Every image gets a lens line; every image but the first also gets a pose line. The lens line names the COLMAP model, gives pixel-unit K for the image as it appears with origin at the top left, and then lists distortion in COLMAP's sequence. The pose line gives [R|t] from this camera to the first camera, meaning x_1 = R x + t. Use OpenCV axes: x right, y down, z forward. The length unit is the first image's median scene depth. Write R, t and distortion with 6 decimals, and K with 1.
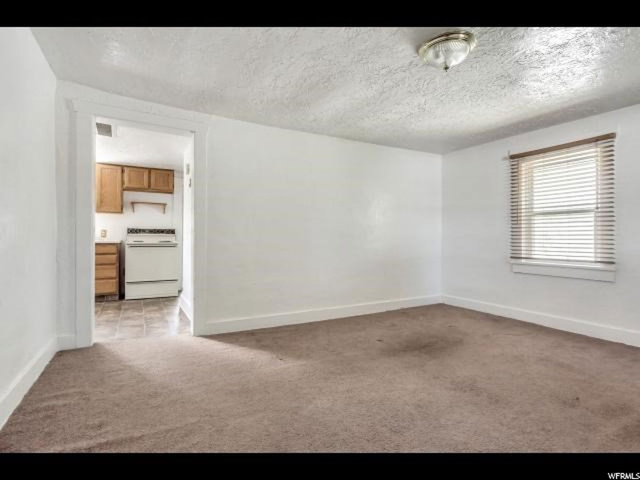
lens RADIAL K [[313.1, 0, 316.7], [0, 313.1, 237.9], [0, 0, 1]] dist [-0.002959, -0.000683]
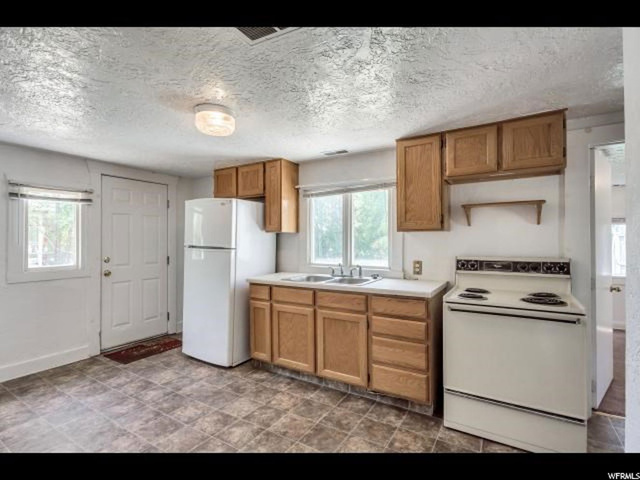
lens RADIAL K [[313.1, 0, 303.0], [0, 313.1, 241.2], [0, 0, 1]] dist [-0.002959, -0.000683]
pose [[0.450045, -0.007276, -0.892976, -0.273939], [0.012386, 0.999921, -0.001905, -0.061832], [0.892920, -0.010203, 0.450099, 0.564677]]
